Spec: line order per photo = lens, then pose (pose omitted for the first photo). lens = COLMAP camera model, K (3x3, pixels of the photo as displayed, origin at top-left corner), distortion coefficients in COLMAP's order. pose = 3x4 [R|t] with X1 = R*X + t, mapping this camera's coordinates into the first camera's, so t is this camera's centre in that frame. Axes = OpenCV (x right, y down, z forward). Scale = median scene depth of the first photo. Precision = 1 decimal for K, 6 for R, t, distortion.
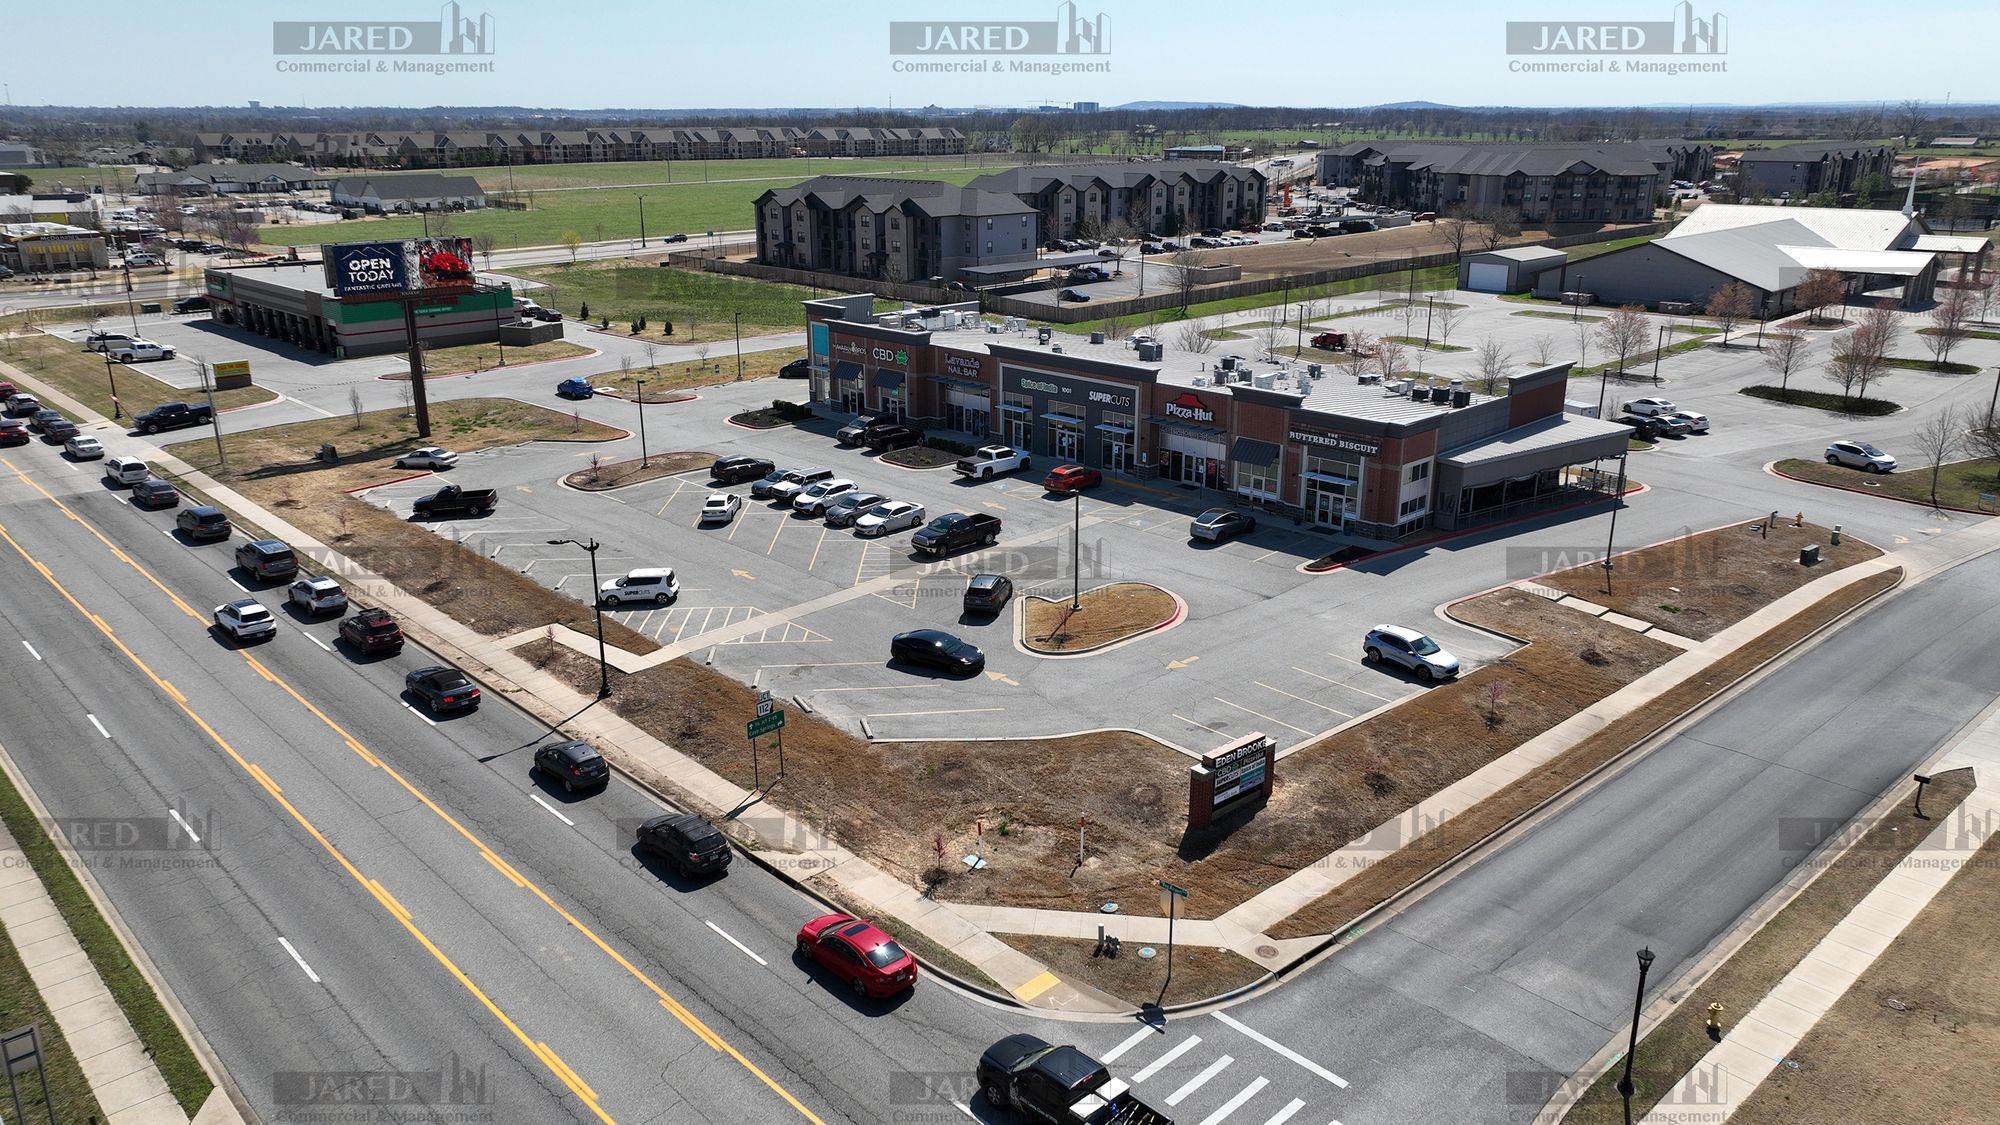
lens RADIAL K [[1400.9, 0, 1000.0], [0, 1400.9, 562.5], [0, 0, 1]] dist [0.007200, 0.012234]
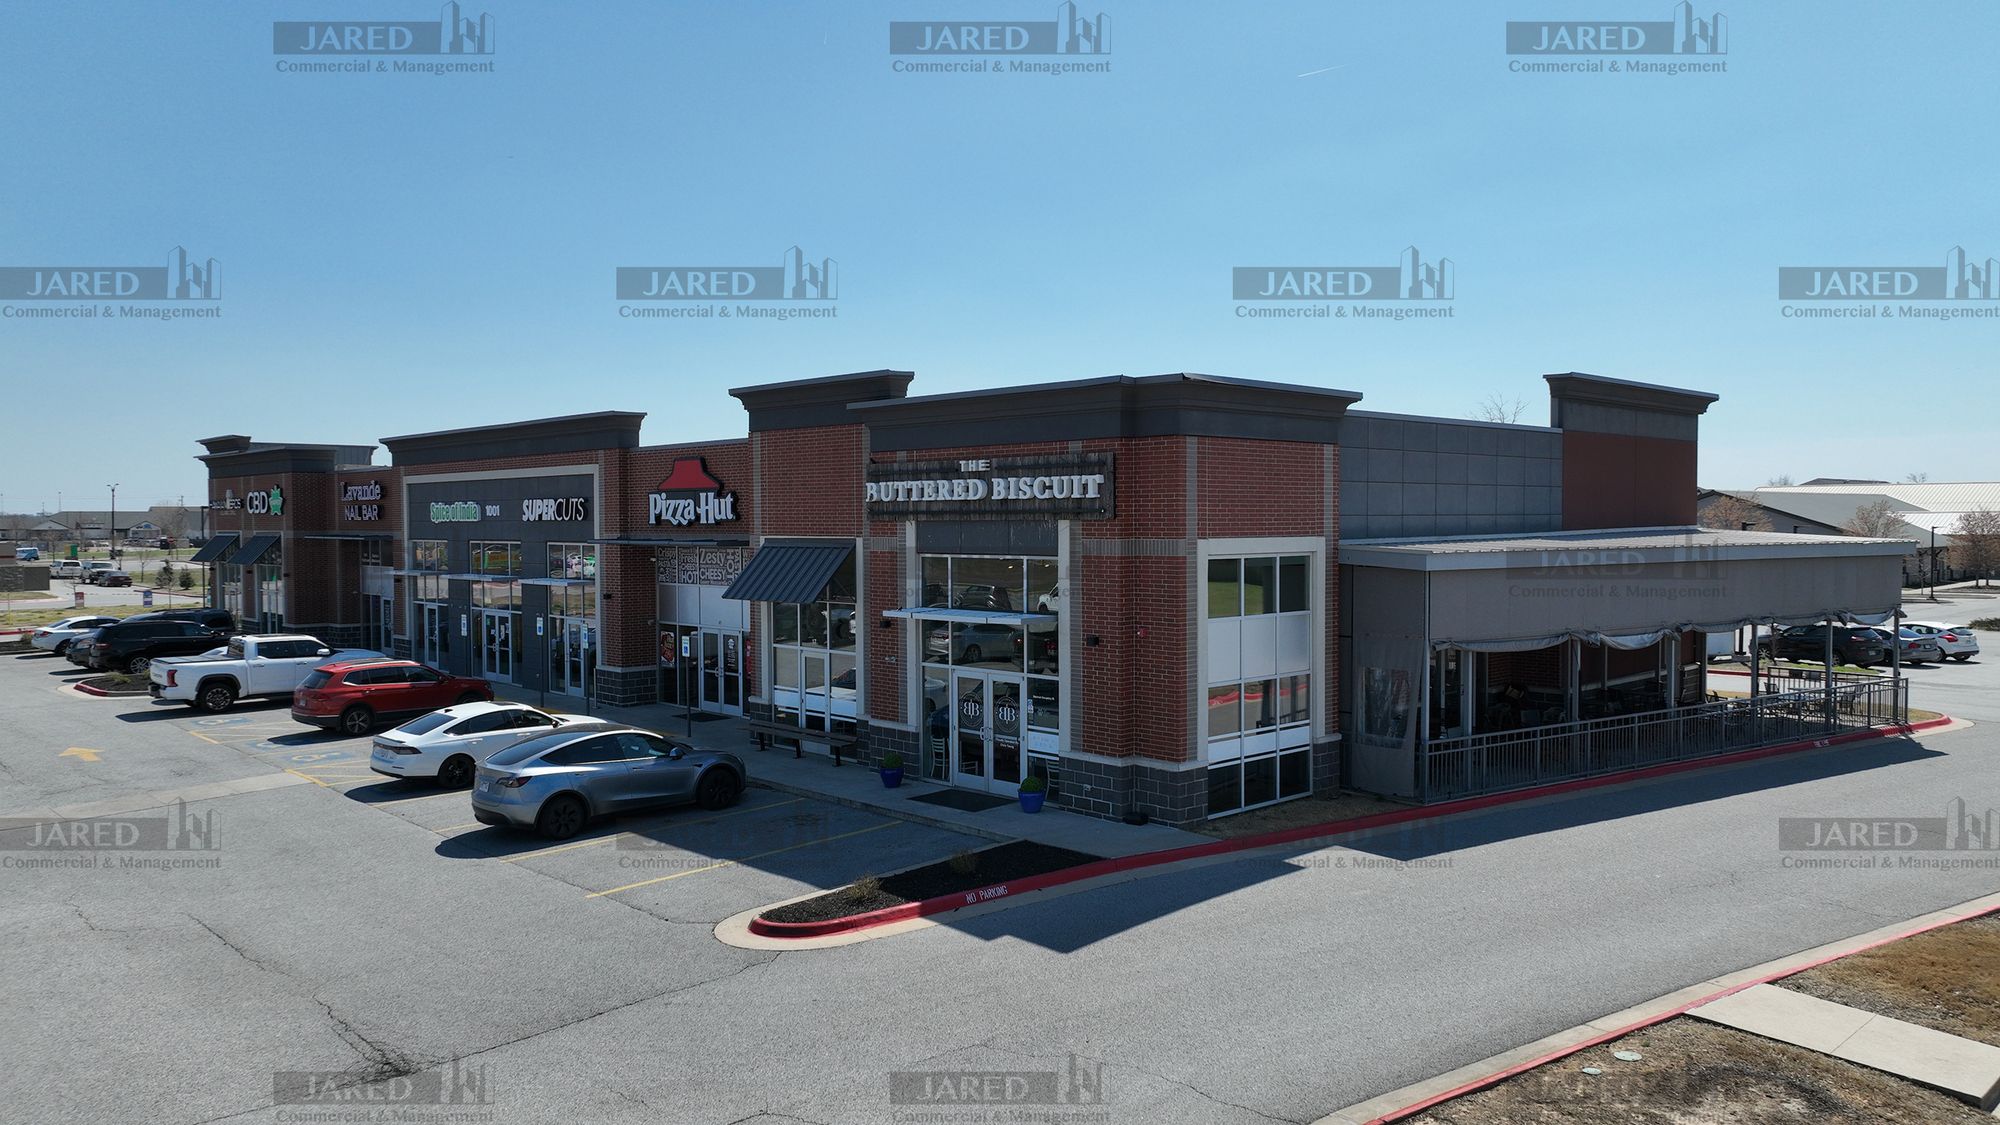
lens RADIAL K [[1400.9, 0, 1000.0], [0, 1400.9, 562.5], [0, 0, 1]] dist [0.007200, 0.012234]
pose [[0.999925, -0.001105, -0.012199, 0.243857], [-0.002326, 0.960676, -0.277663, 0.010477], [0.012027, 0.277670, 0.960601, 0.714788]]
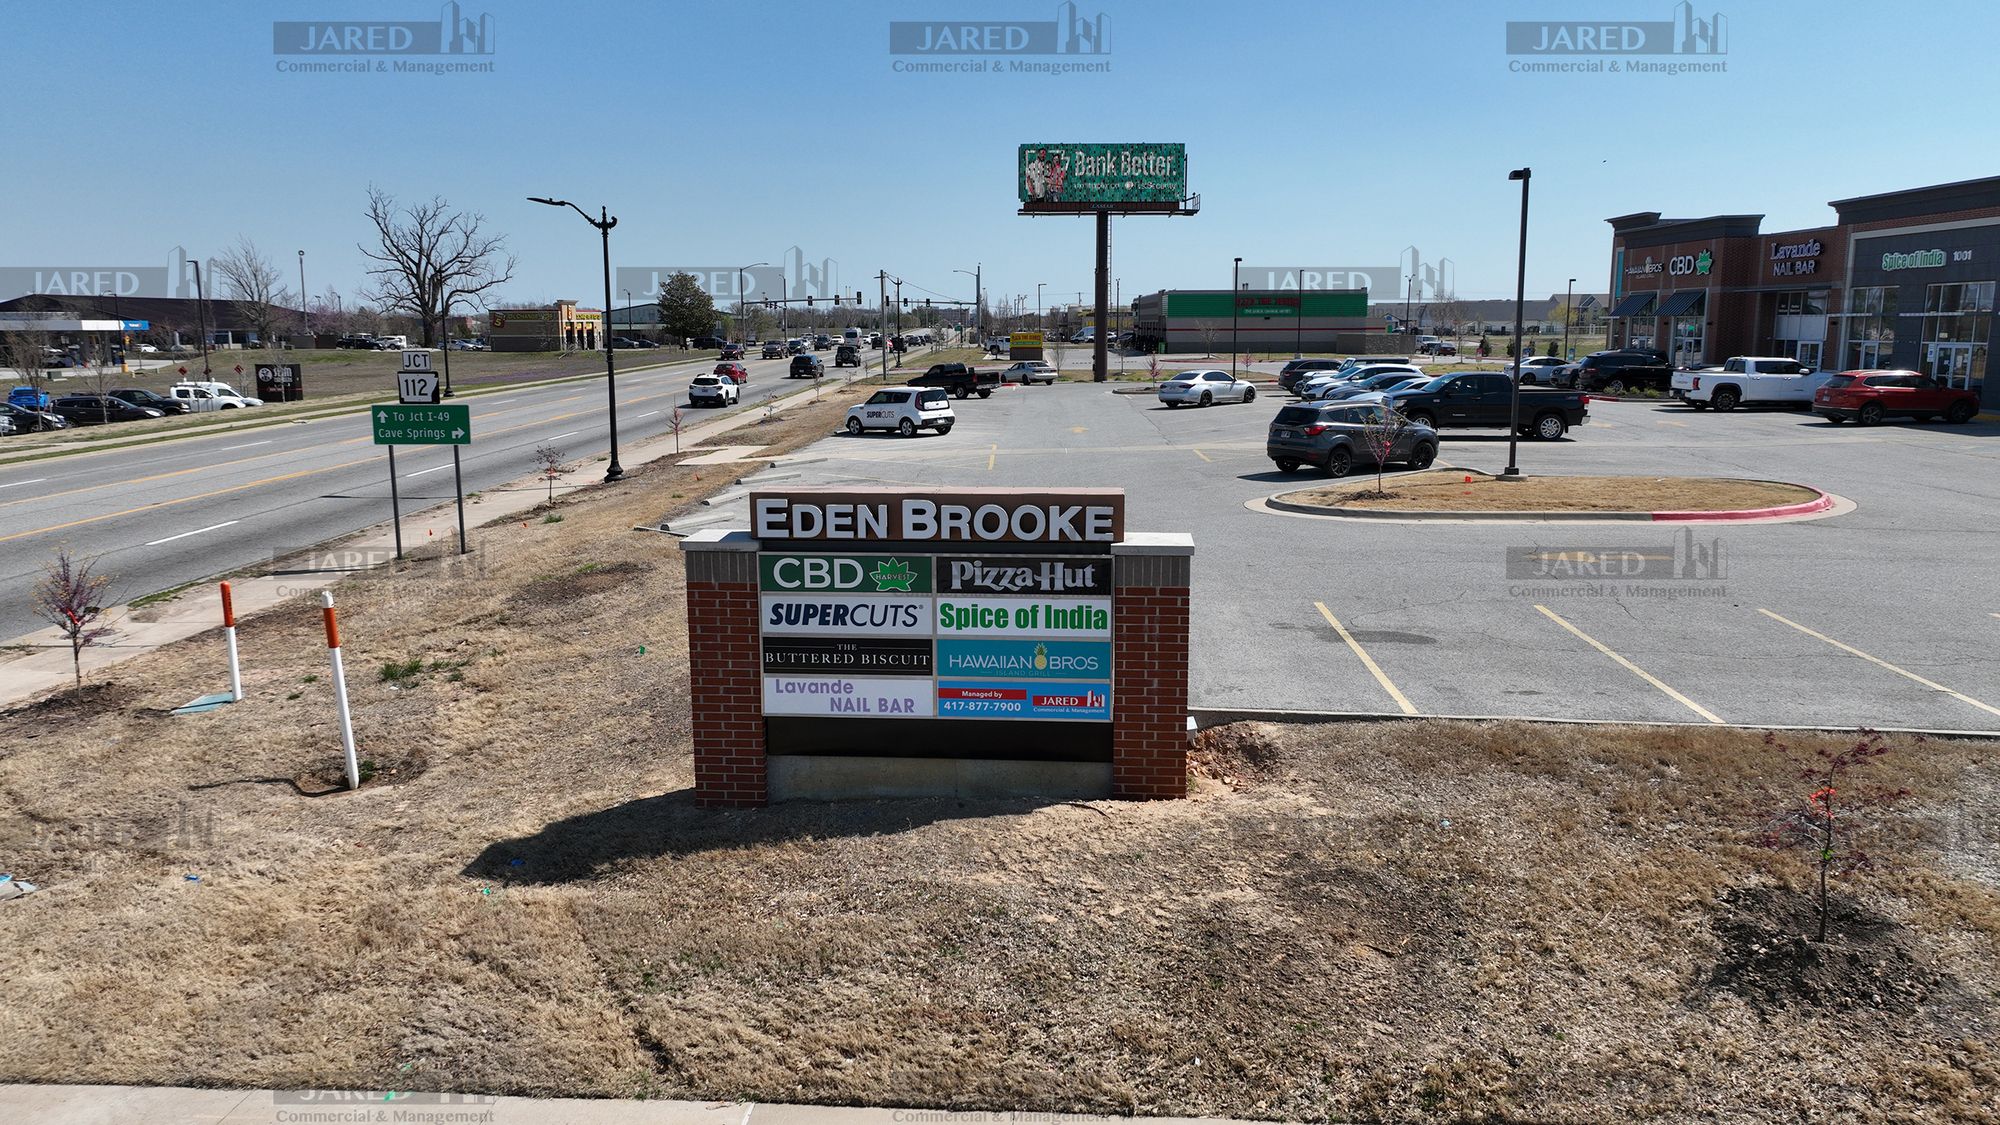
lens RADIAL K [[1400.9, 0, 1000.0], [0, 1400.9, 562.5], [0, 0, 1]] dist [0.007200, 0.012234]
pose [[0.697034, 0.120659, -0.706813, 0.206718], [-0.218174, 0.974691, -0.048768, 0.093072], [0.683040, 0.188202, 0.705717, 0.529032]]
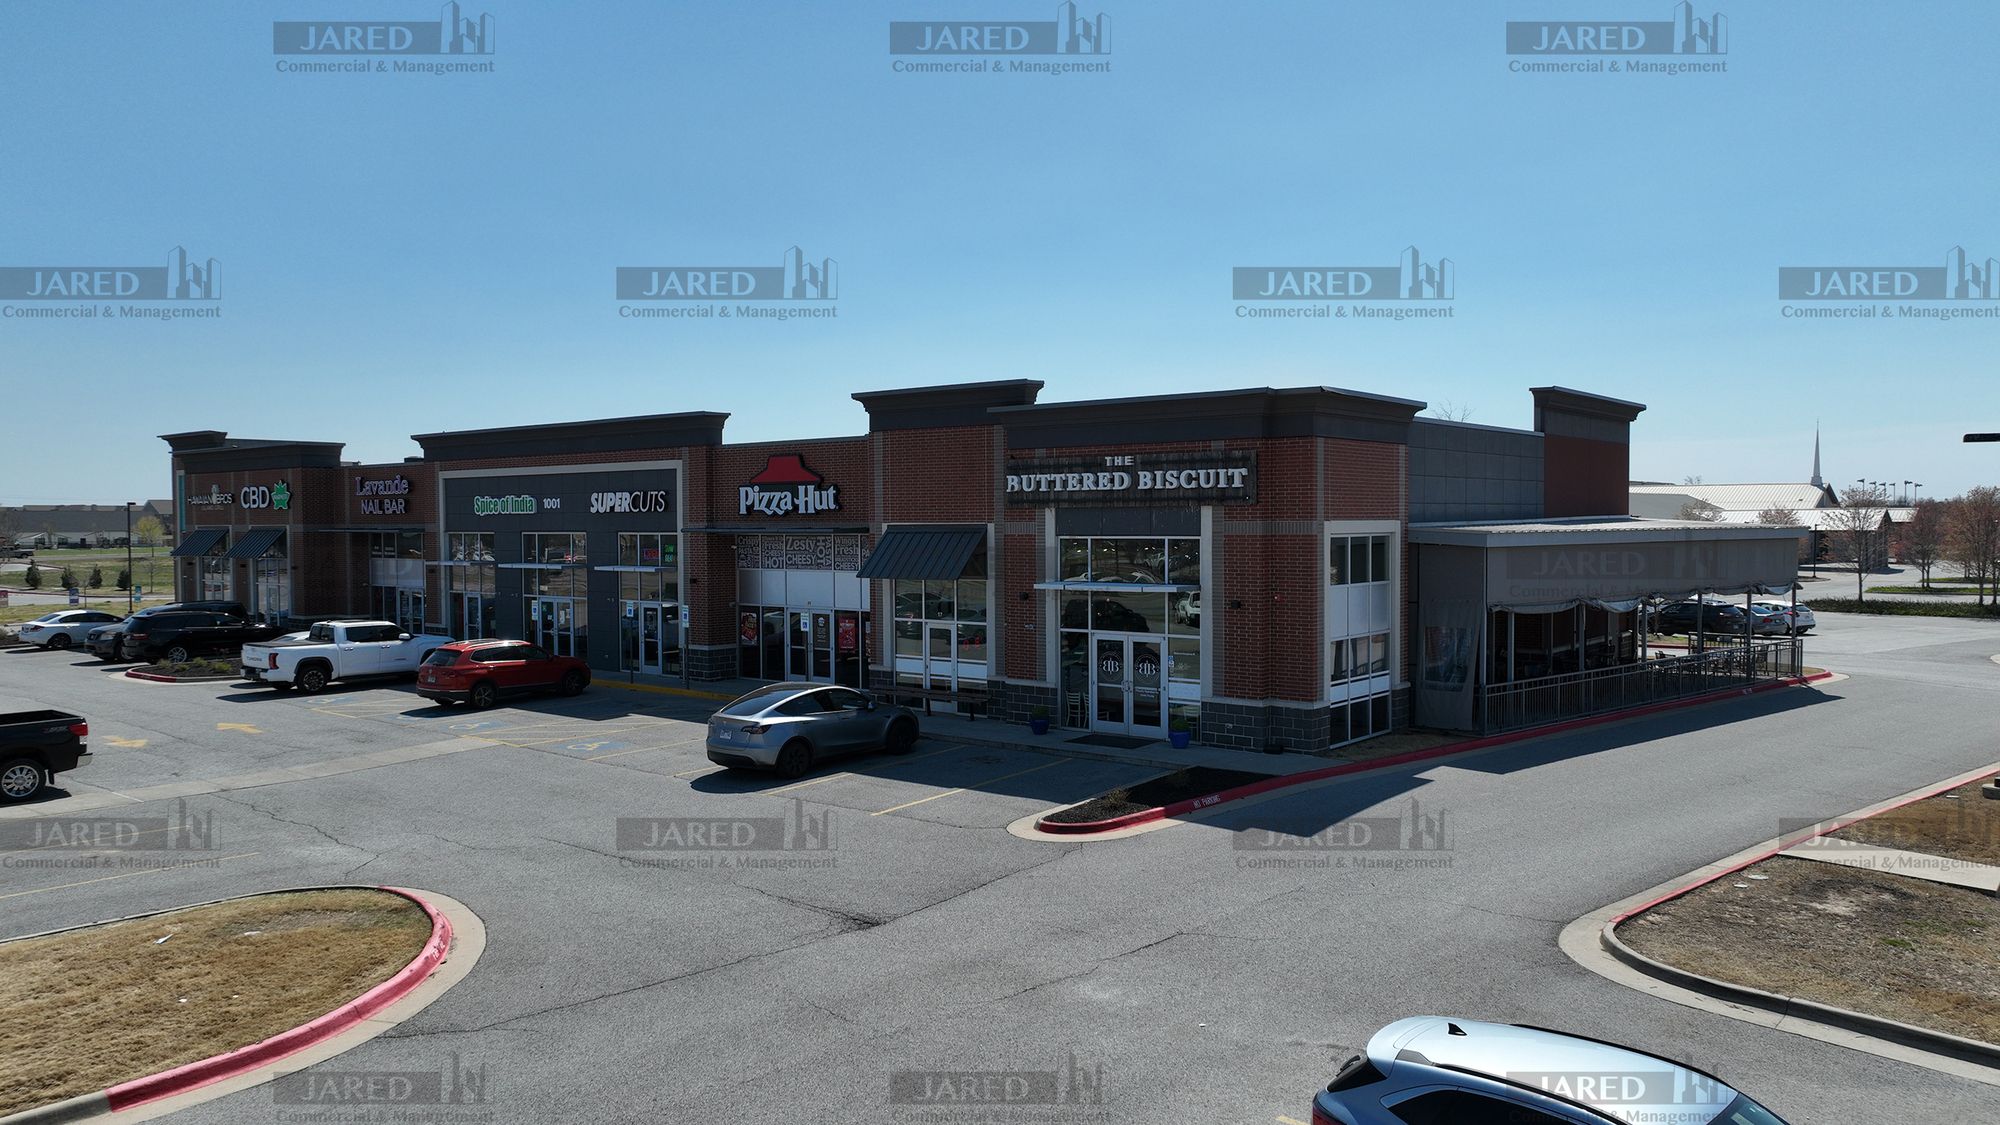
lens RADIAL K [[1400.9, 0, 1000.0], [0, 1400.9, 562.5], [0, 0, 1]] dist [0.007200, 0.012234]
pose [[0.993929, -0.006182, 0.109848, 0.167317], [0.036492, 0.960424, -0.276142, 0.029251], [-0.103794, 0.278474, 0.954819, 0.667481]]
